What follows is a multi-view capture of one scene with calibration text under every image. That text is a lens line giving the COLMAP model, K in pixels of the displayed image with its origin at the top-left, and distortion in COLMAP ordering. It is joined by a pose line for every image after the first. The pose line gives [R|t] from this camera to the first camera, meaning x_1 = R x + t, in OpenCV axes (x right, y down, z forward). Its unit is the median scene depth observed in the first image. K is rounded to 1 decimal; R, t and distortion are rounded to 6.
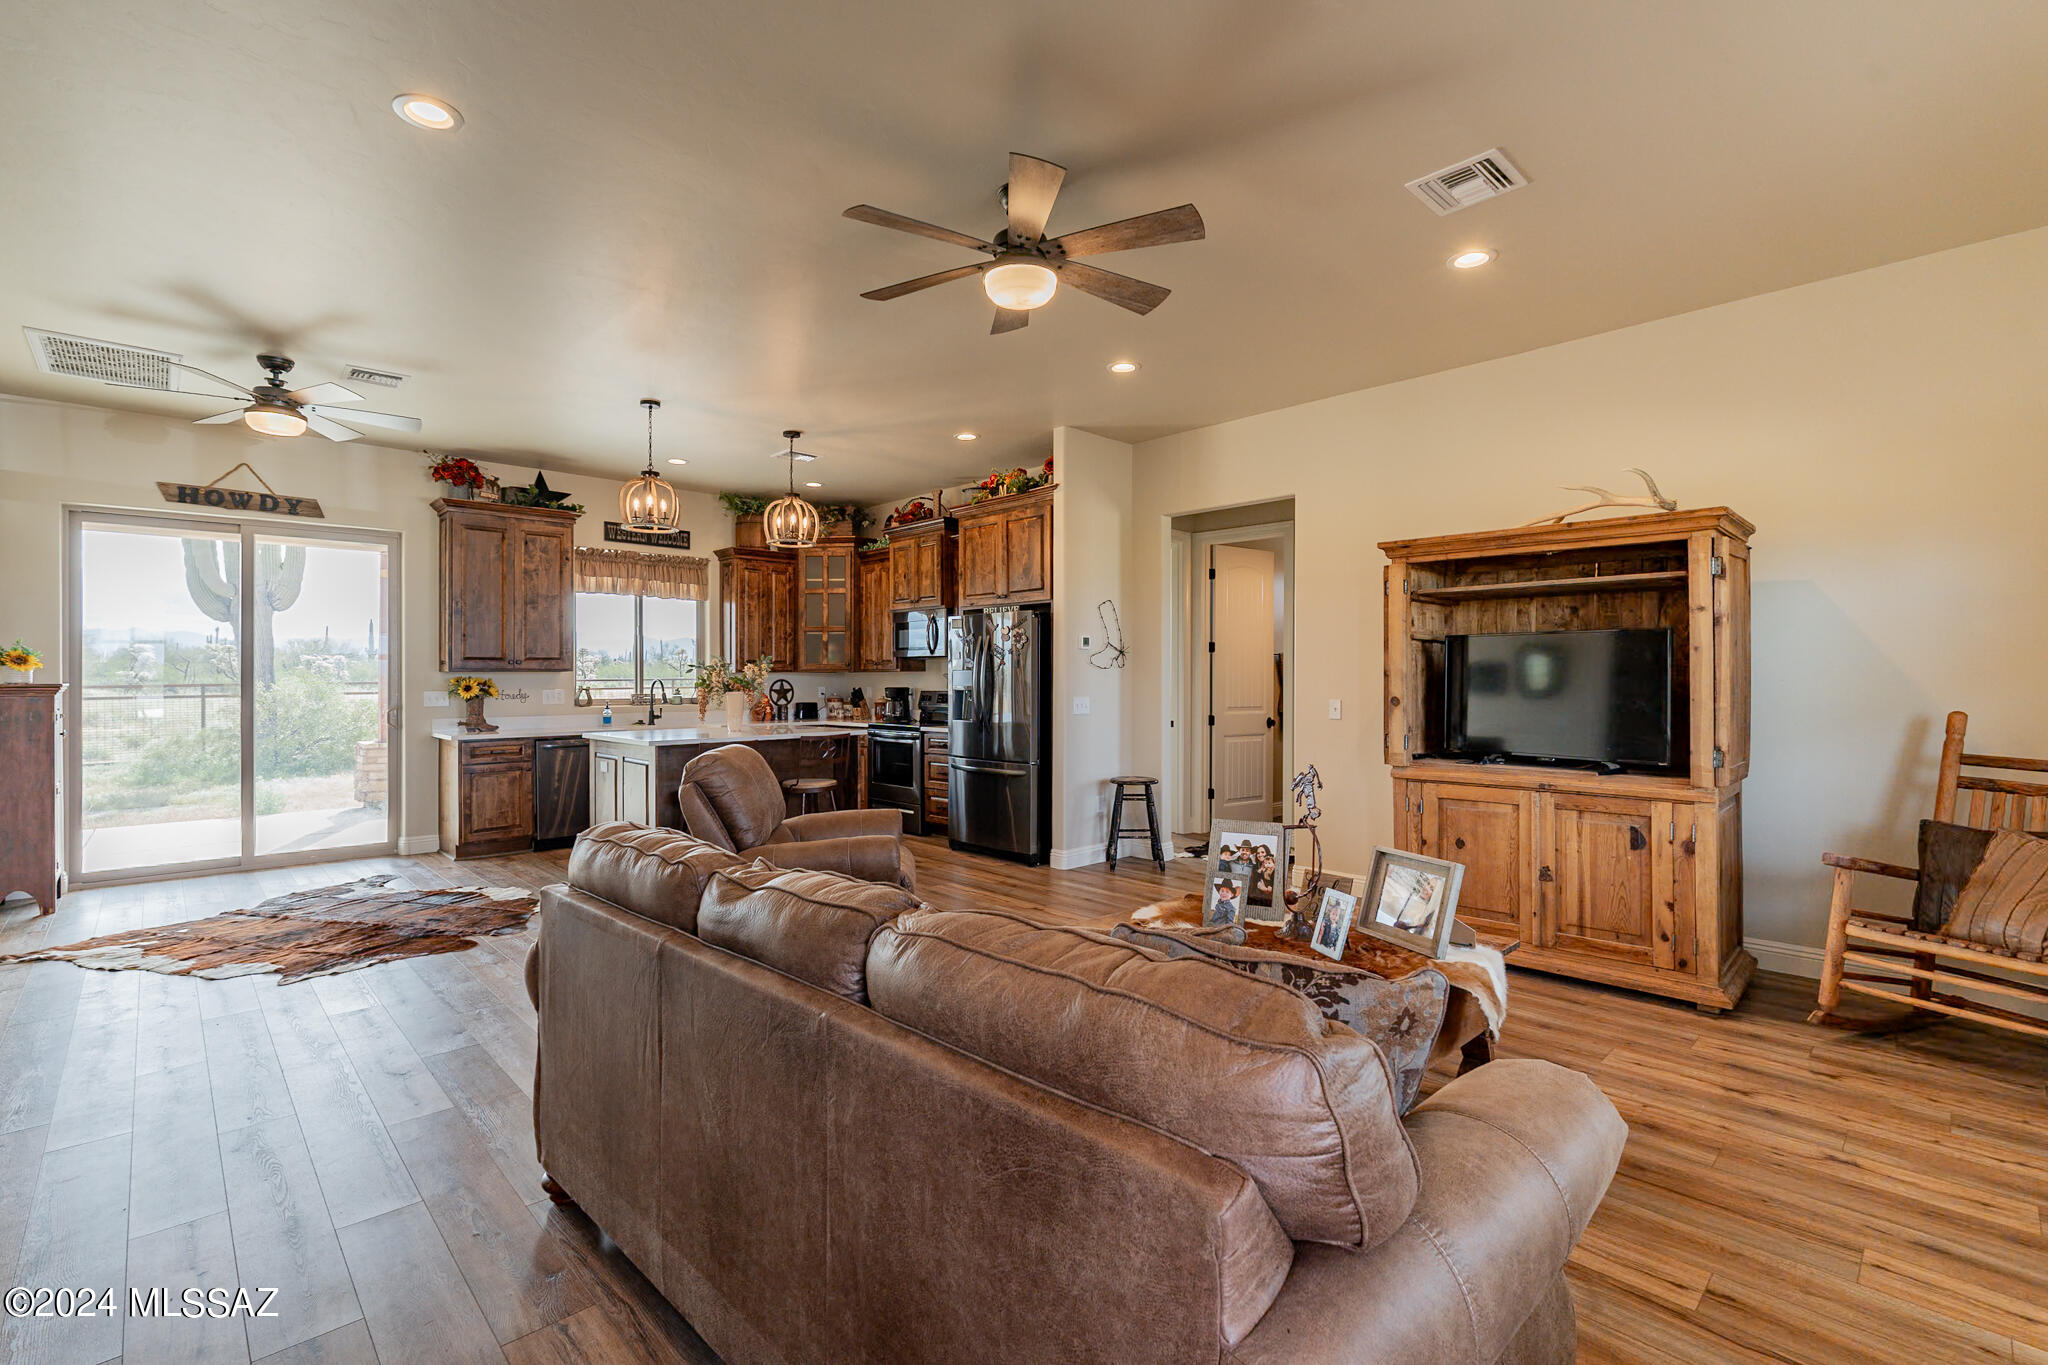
lens RADIAL K [[915.8, 0, 1018.5], [0, 915.8, 668.5], [0, 0, 1]] dist [-0.000870, -0.000082]
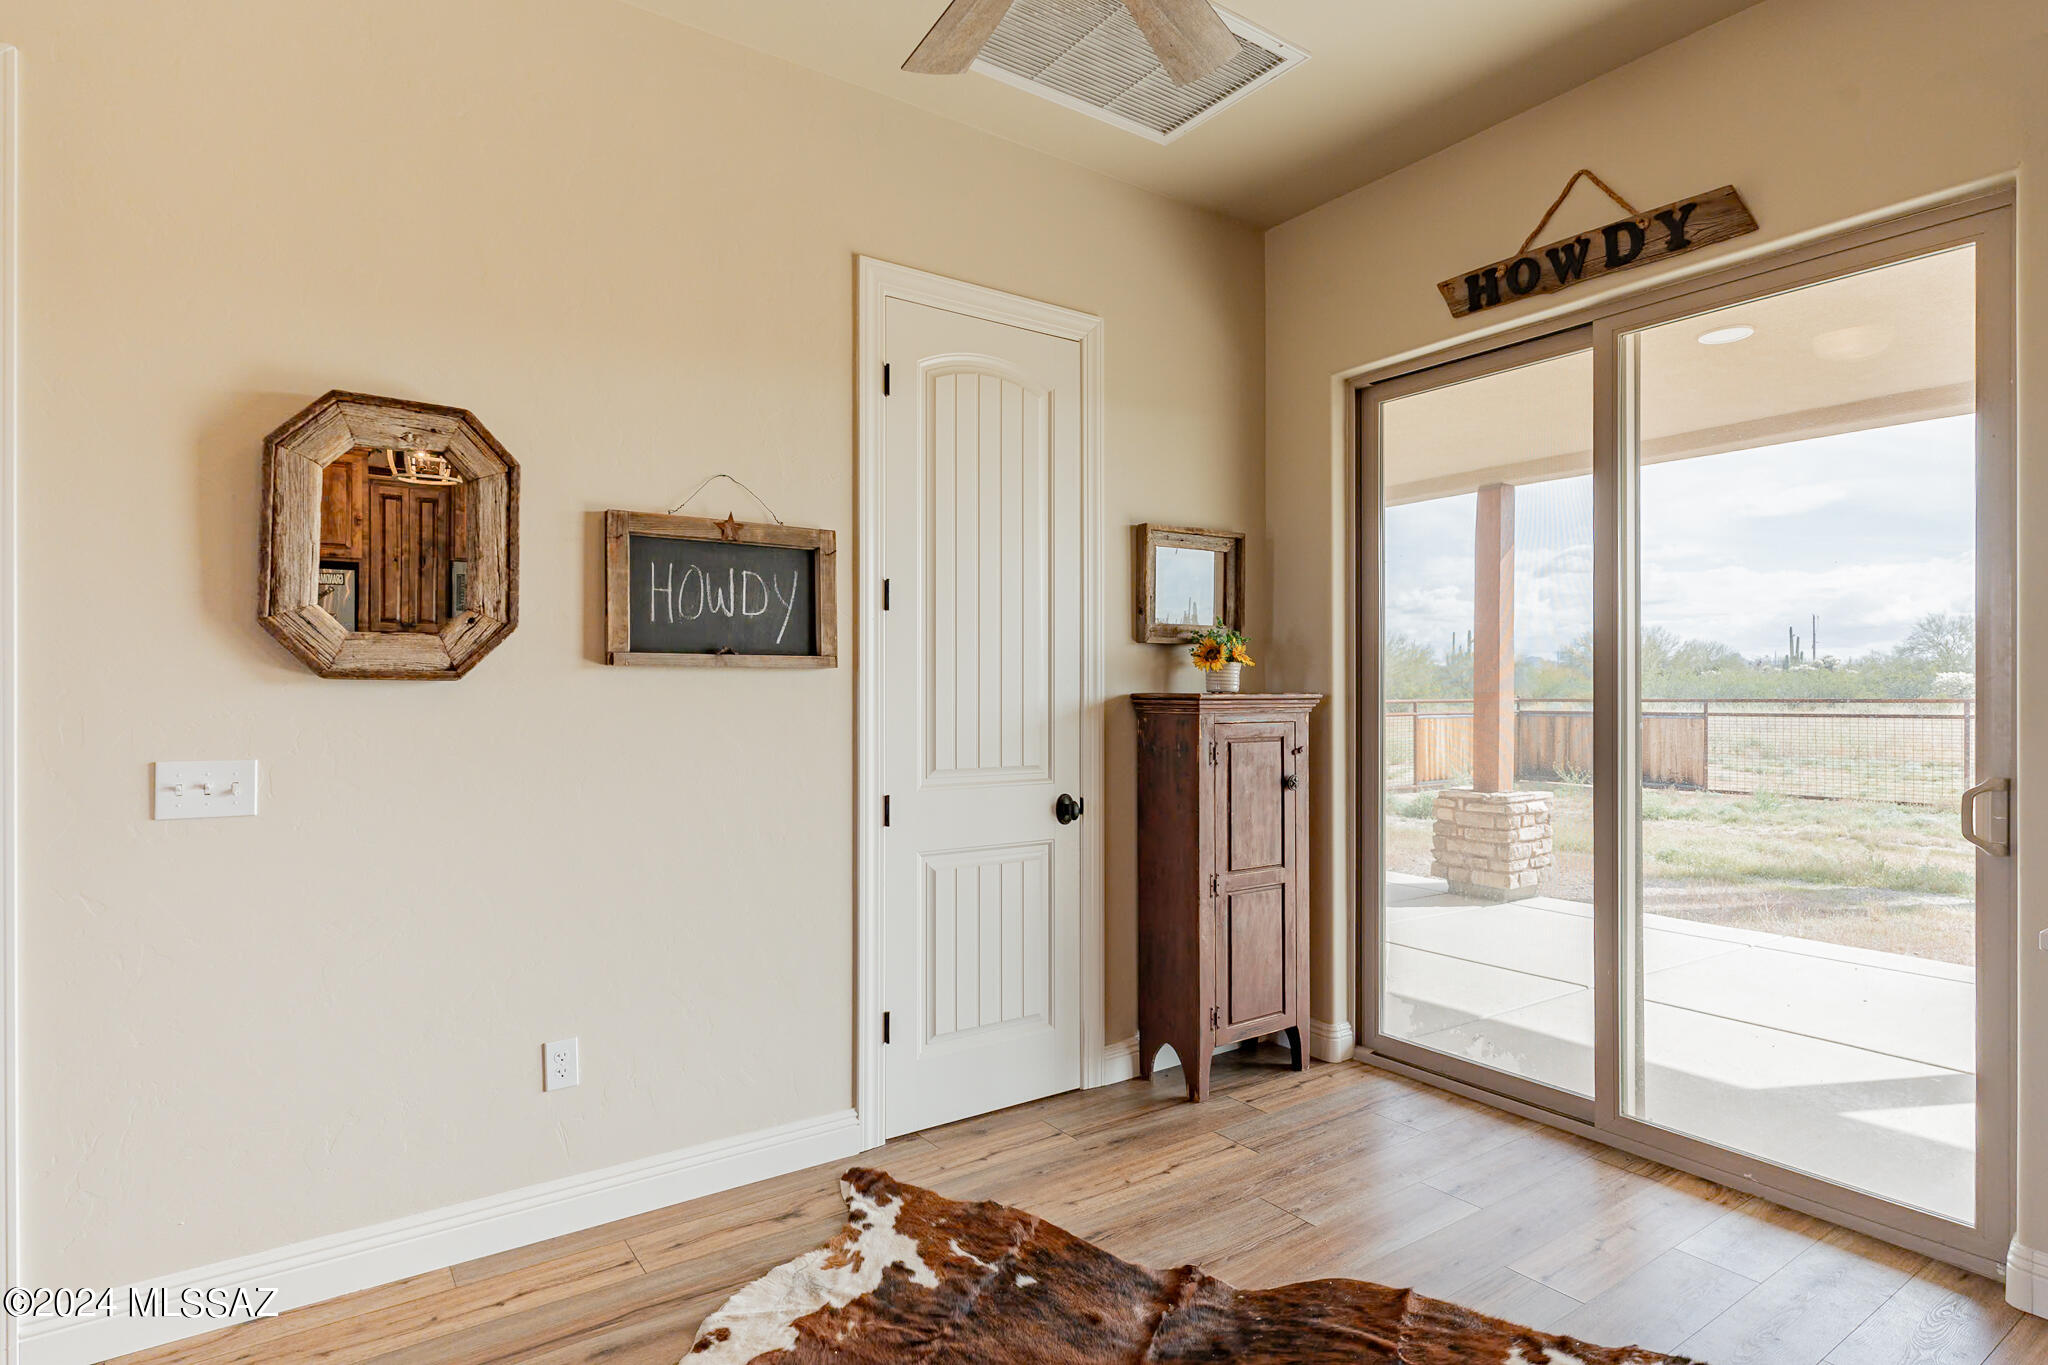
lens RADIAL K [[1068.0, 0, 1024.0], [0, 1068.0, 682.5], [0, 0, 1]] dist [-0.016526, 0.018961]
pose [[-0.151147, -0.003942, -0.988503, -0.415538], [0.004775, 0.999977, -0.004718, 0.014208], [0.988500, -0.005433, -0.151124, 1.042828]]
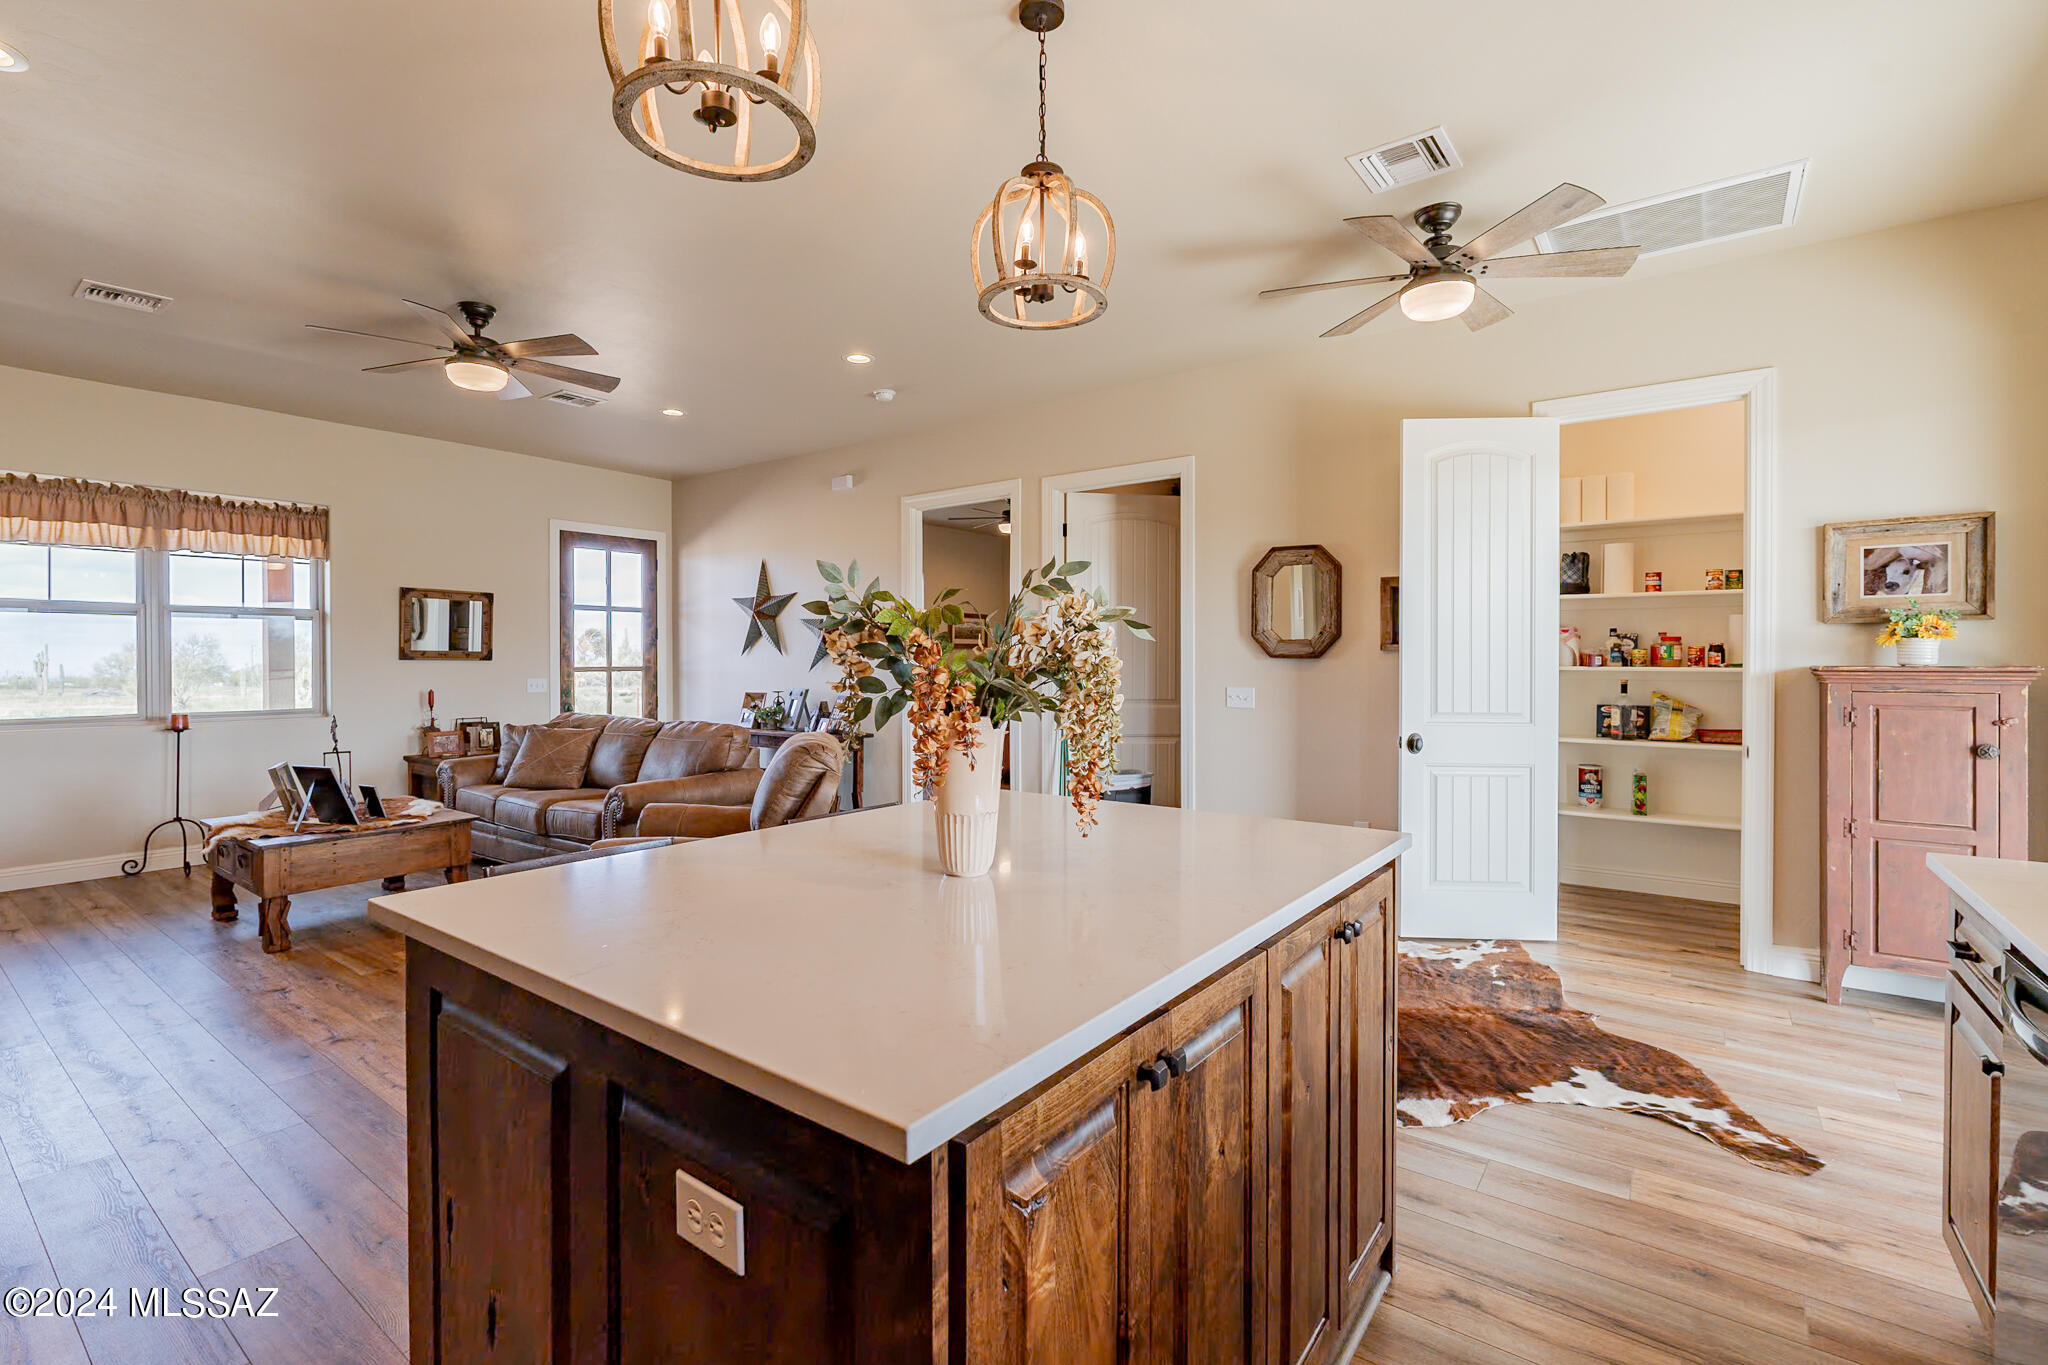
lens RADIAL K [[915.8, 0, 1018.5], [0, 915.8, 668.5], [0, 0, 1]] dist [-0.000870, -0.000082]
pose [[-0.986659, 0.000736, -0.162797, -0.373159], [0.000528, 0.999999, 0.001323, 0.019405], [0.162798, 0.001219, -0.986659, 1.656045]]
